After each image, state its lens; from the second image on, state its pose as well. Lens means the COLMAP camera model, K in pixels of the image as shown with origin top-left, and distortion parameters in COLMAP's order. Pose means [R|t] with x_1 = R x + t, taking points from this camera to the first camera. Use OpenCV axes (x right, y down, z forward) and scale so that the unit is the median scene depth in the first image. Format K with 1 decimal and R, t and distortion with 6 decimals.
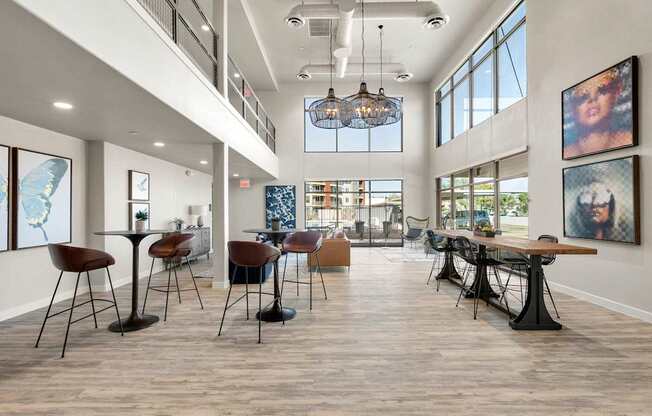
lens RADIAL K [[302.1, 0, 324.6], [0, 302.1, 209.1], [0, 0, 1]] dist [-0.013869, -0.000179]
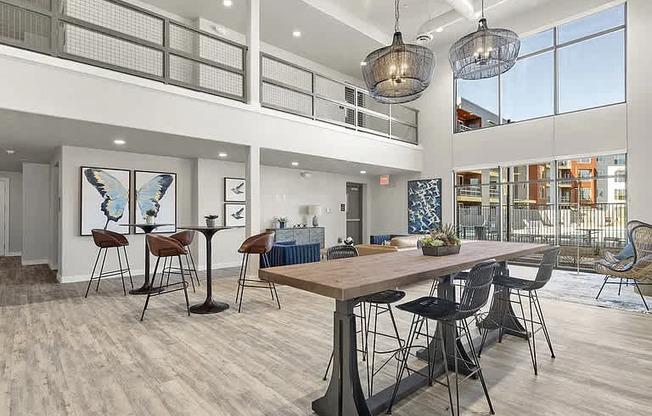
lens RADIAL K [[344.3, 0, 324.9], [0, 344.3, 209.3], [0, 0, 1]] dist [-0.014676, 0.000931]
pose [[0.672540, -0.006255, -0.740034, 0.674176], [0.003328, 0.999980, -0.005427, 0.010660], [0.740053, 0.001187, 0.672547, 0.340444]]
